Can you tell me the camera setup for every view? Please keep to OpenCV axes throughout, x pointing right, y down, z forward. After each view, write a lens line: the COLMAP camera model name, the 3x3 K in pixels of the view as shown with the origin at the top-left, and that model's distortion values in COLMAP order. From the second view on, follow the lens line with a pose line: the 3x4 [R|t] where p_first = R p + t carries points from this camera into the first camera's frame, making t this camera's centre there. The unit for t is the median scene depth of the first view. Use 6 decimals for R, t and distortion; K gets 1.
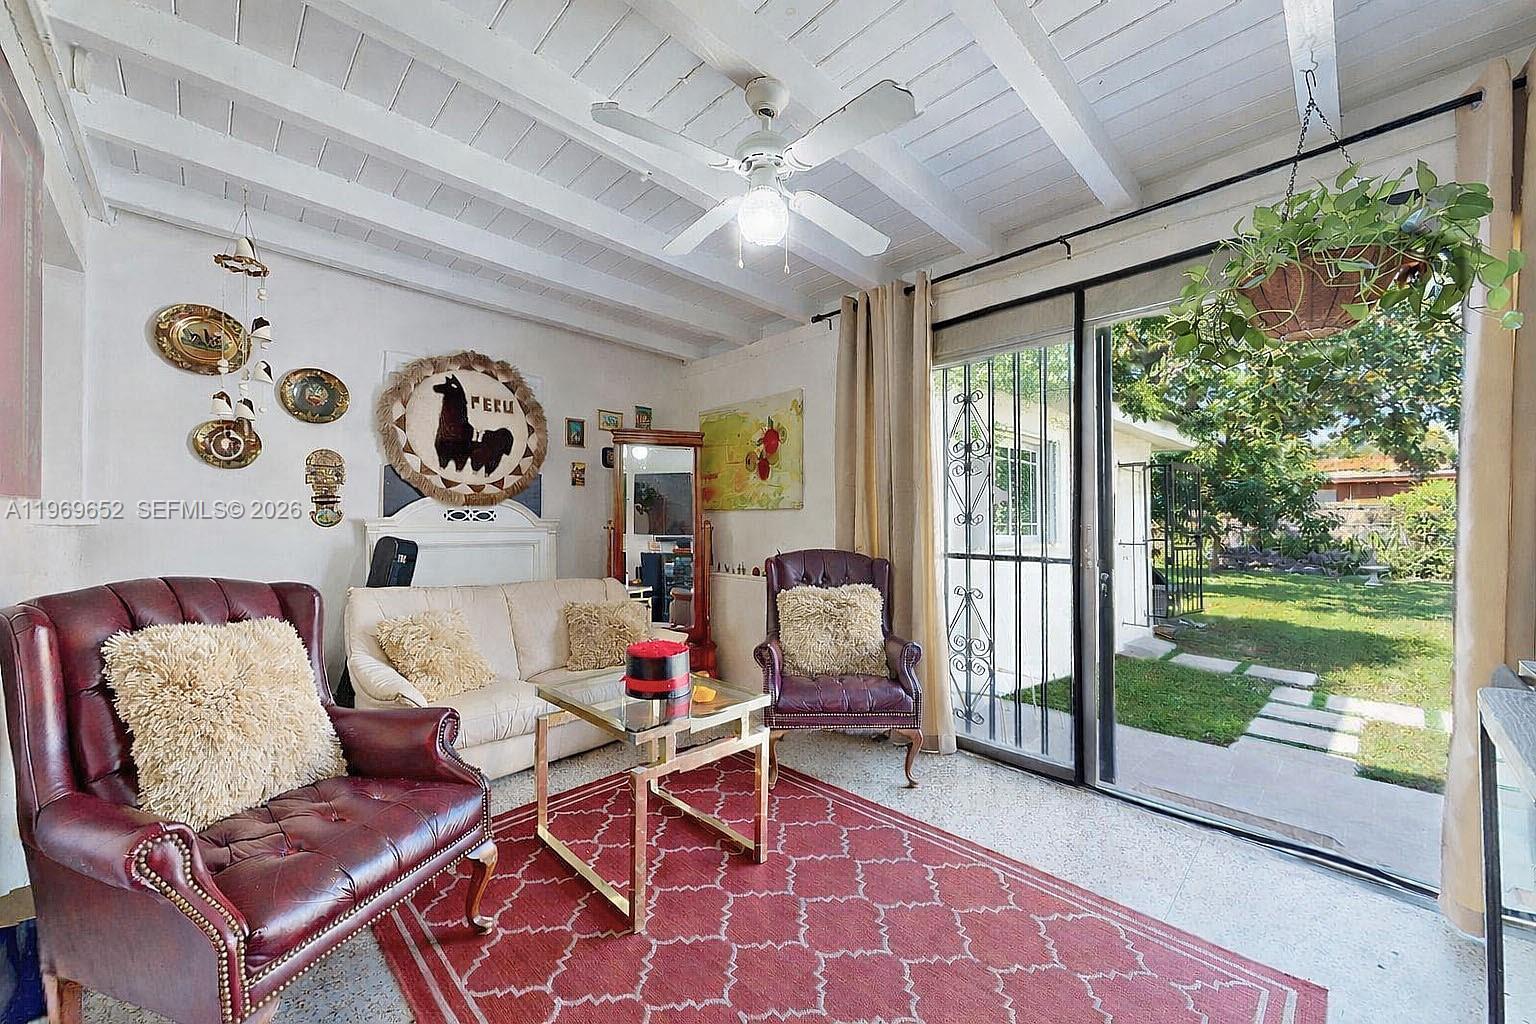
lens RADIAL K [[581.6, 0, 761.8], [0, 581.6, 516.3], [0, 0, 1]] dist [0.001395, 0.000269]
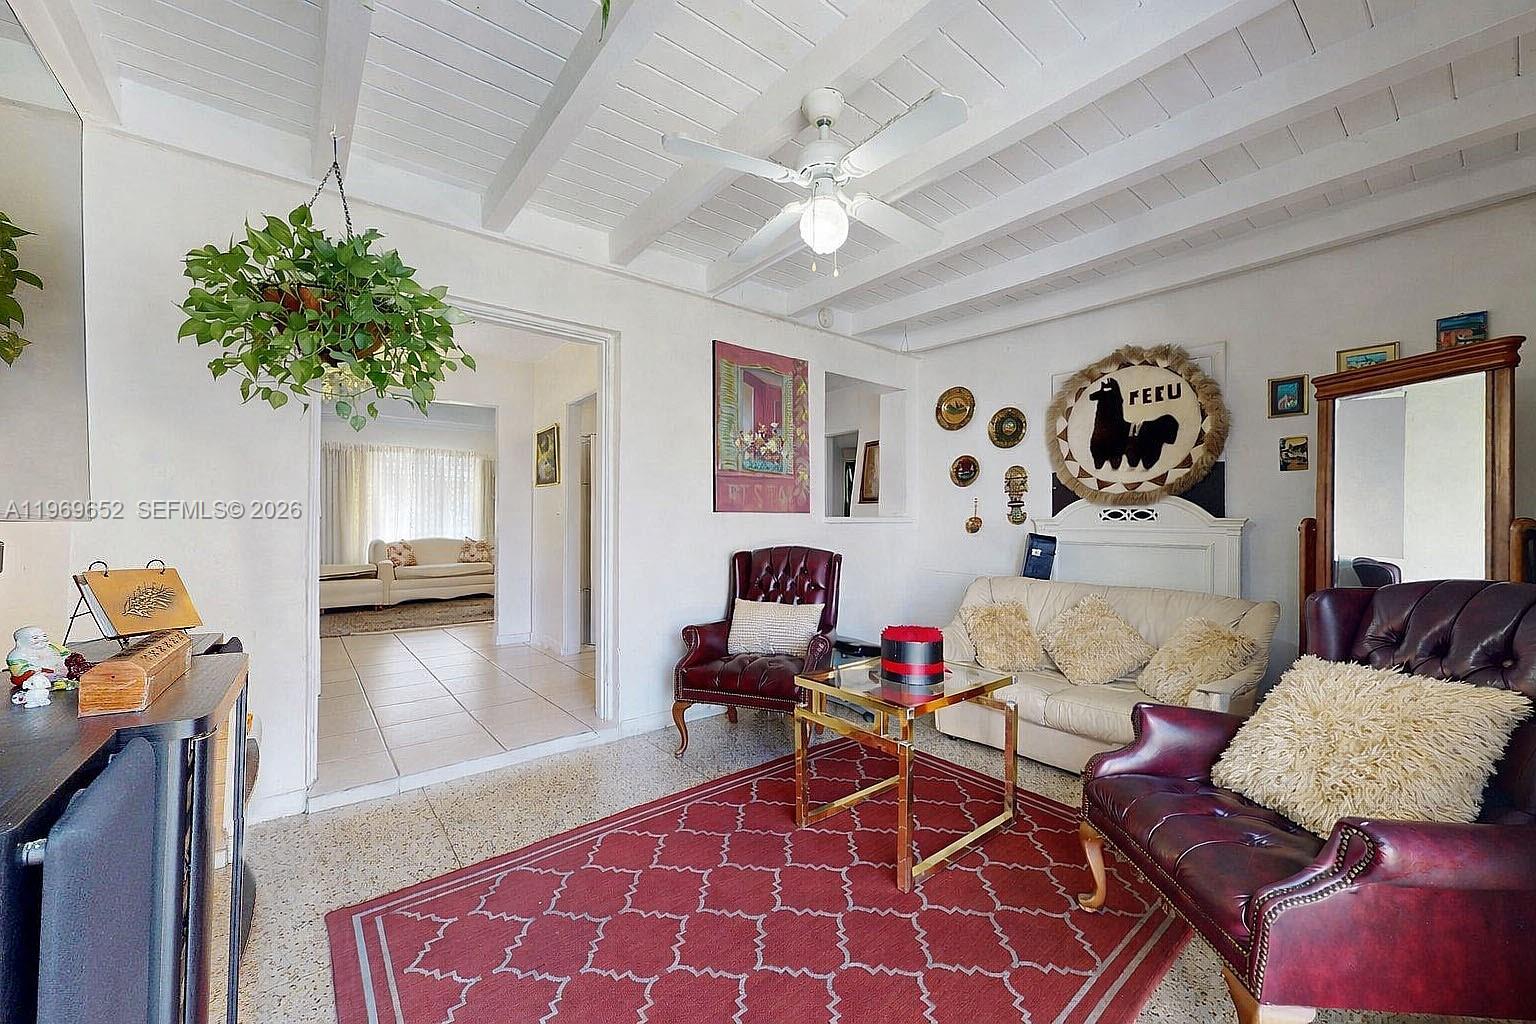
lens RADIAL K [[581.6, 0, 761.8], [0, 581.6, 516.3], [0, 0, 1]] dist [0.001395, 0.000269]
pose [[-0.093662, -0.006896, -0.995580, 0.537096], [0.015745, 0.999841, -0.008407, -0.000153], [0.995480, -0.016463, -0.093538, 0.483291]]
